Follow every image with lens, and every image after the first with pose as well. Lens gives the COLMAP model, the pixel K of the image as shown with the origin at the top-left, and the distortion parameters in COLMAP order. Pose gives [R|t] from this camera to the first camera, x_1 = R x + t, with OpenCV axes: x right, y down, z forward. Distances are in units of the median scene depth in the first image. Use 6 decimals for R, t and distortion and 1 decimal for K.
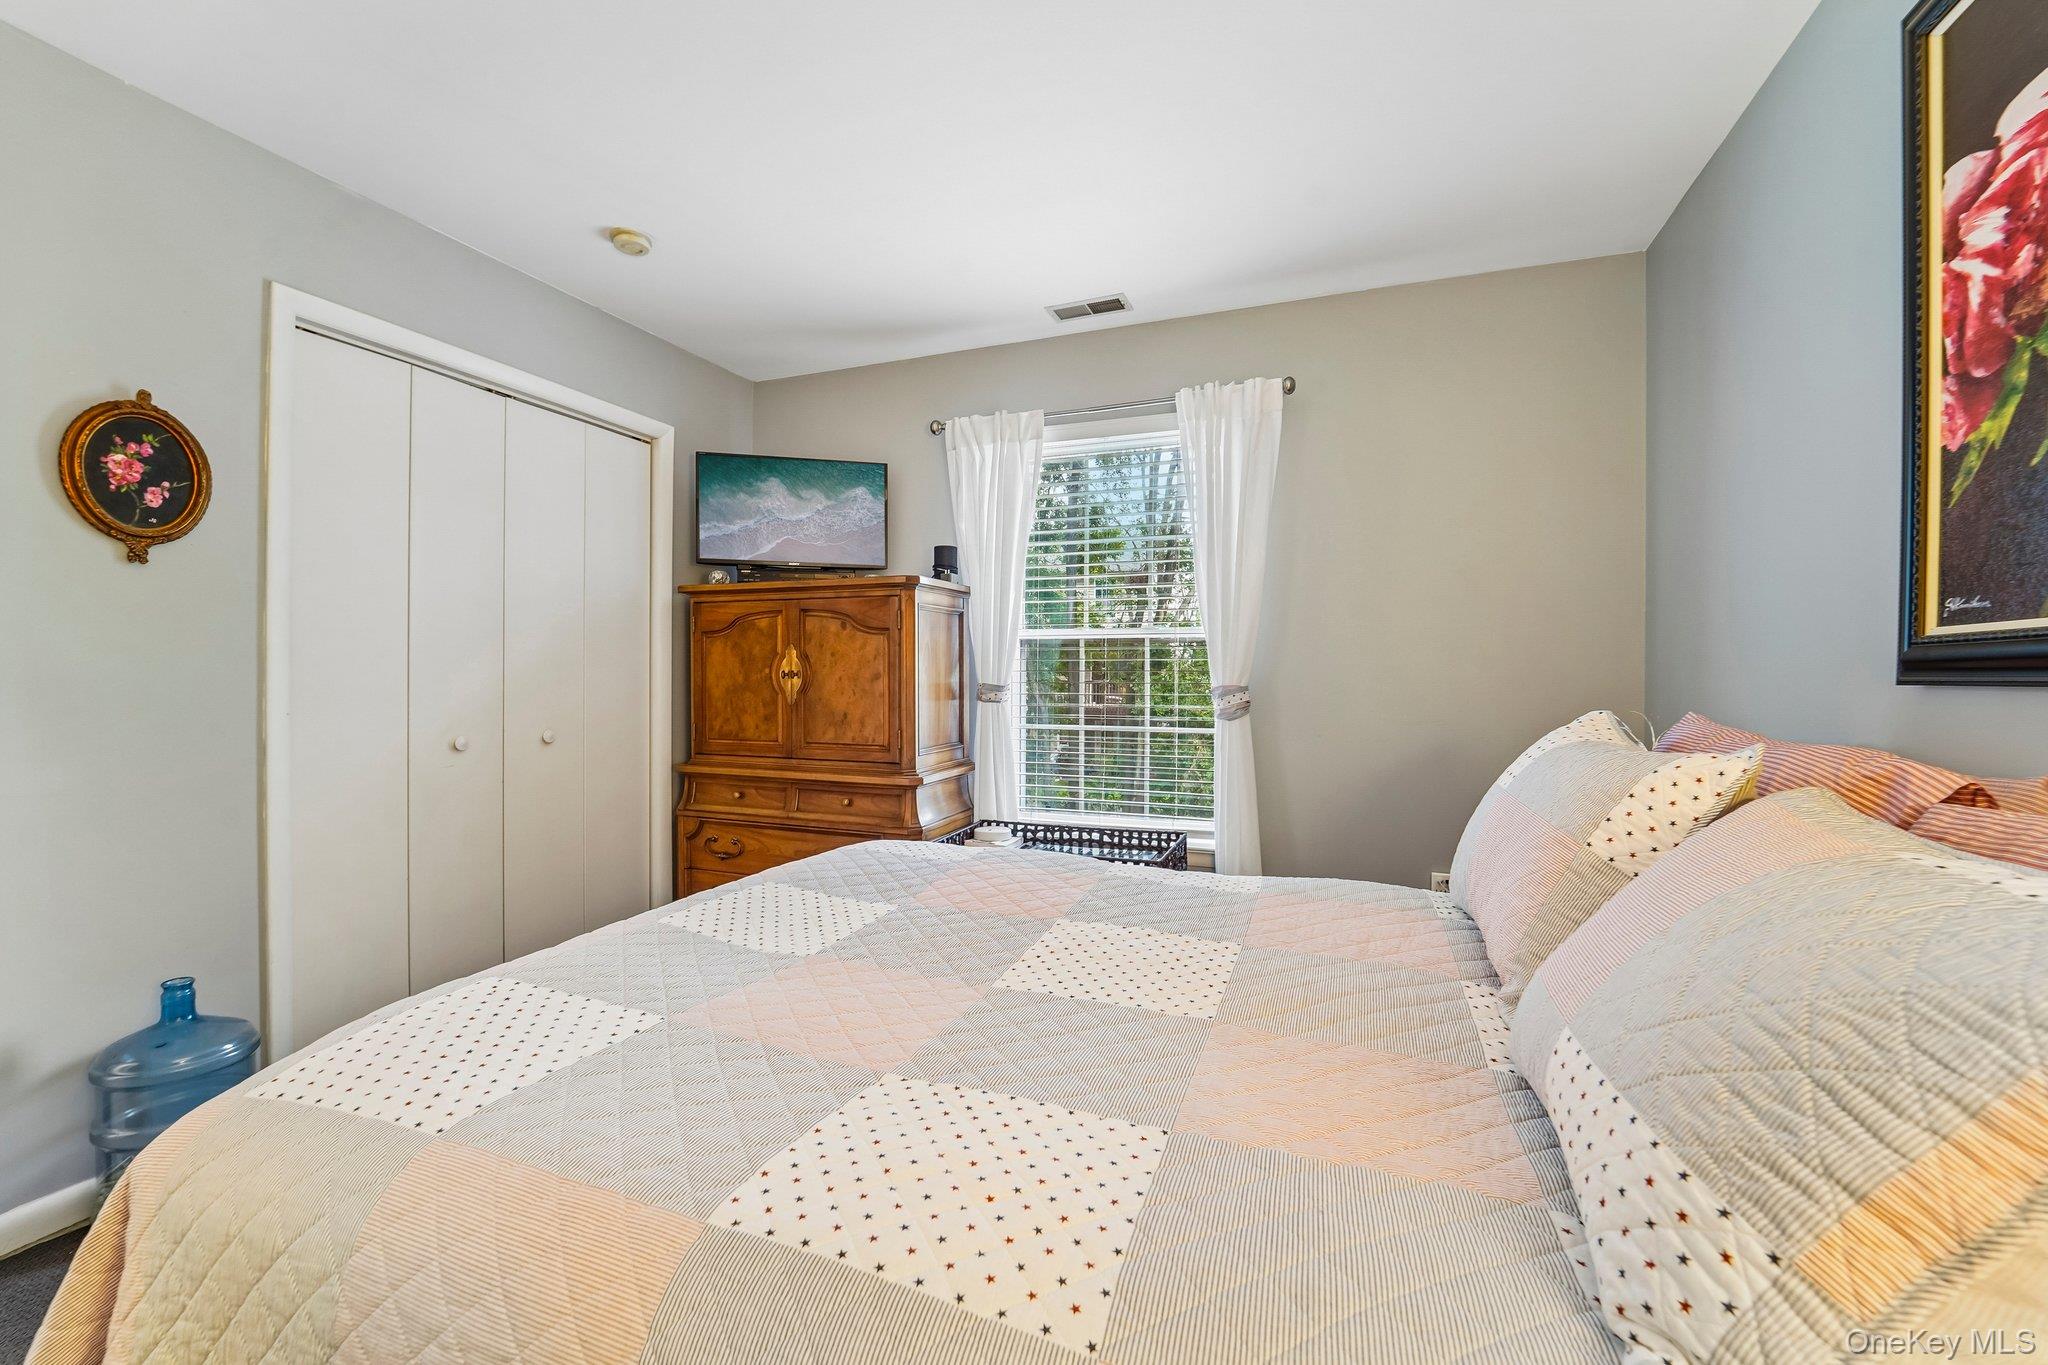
lens RADIAL K [[841.8, 0, 1028.1], [0, 841.8, 684.7], [0, 0, 1]] dist [-0.023674, -0.000220]
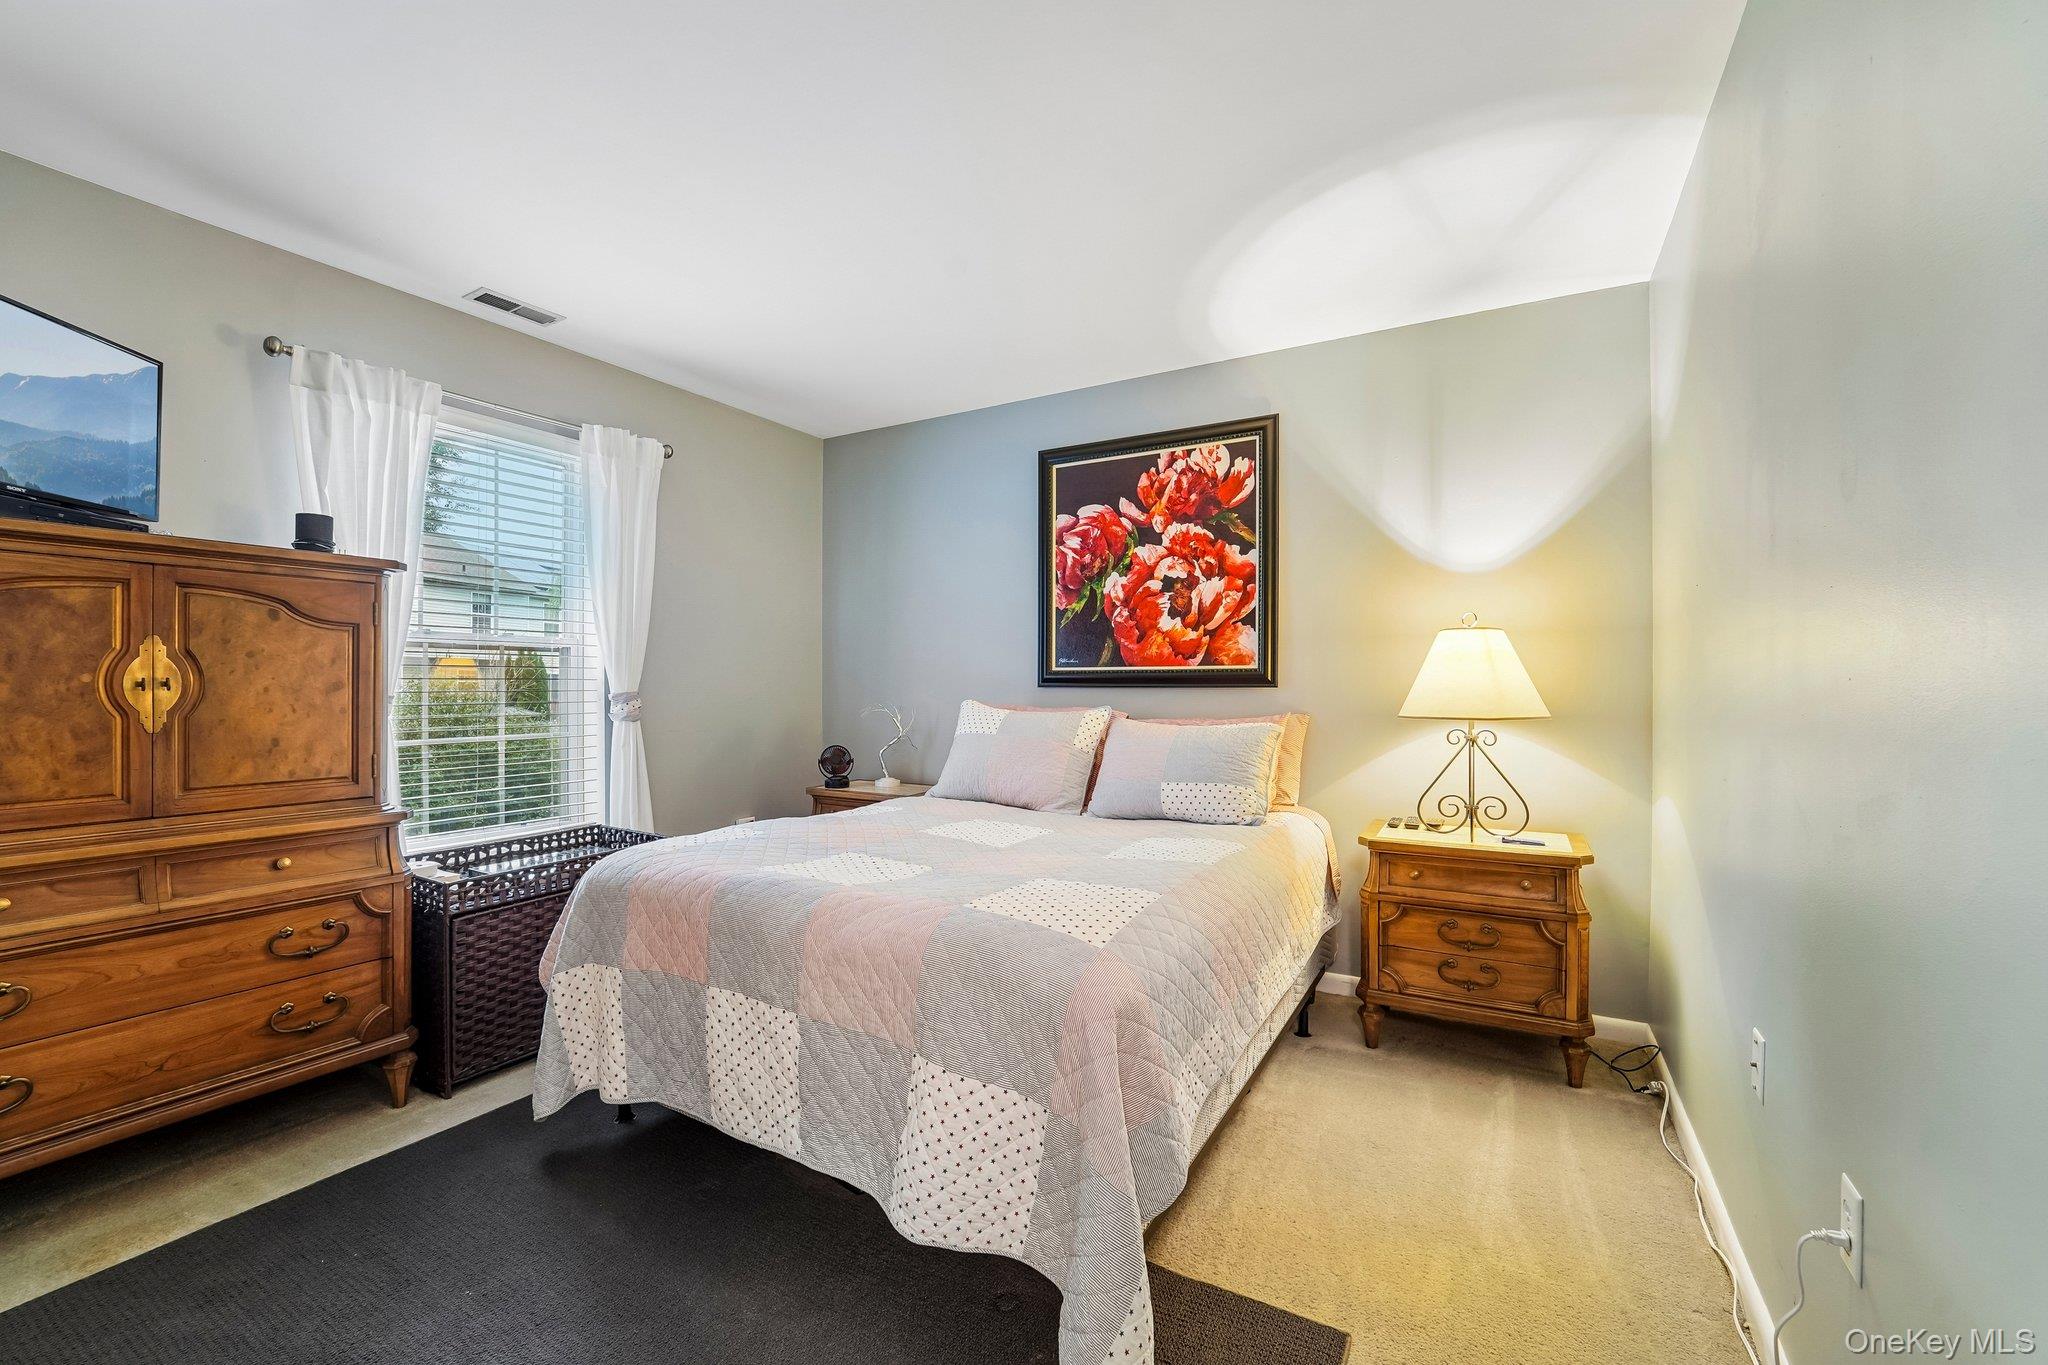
lens RADIAL K [[841.8, 0, 1034.6], [0, 841.8, 675.8], [0, 0, 1]] dist [-0.023674, -0.000220]
pose [[0.139477, 0.003758, 0.990218, -0.810355], [0.006787, 0.999966, -0.004751, -0.011188], [-0.990202, 0.007383, 0.139446, 0.271920]]
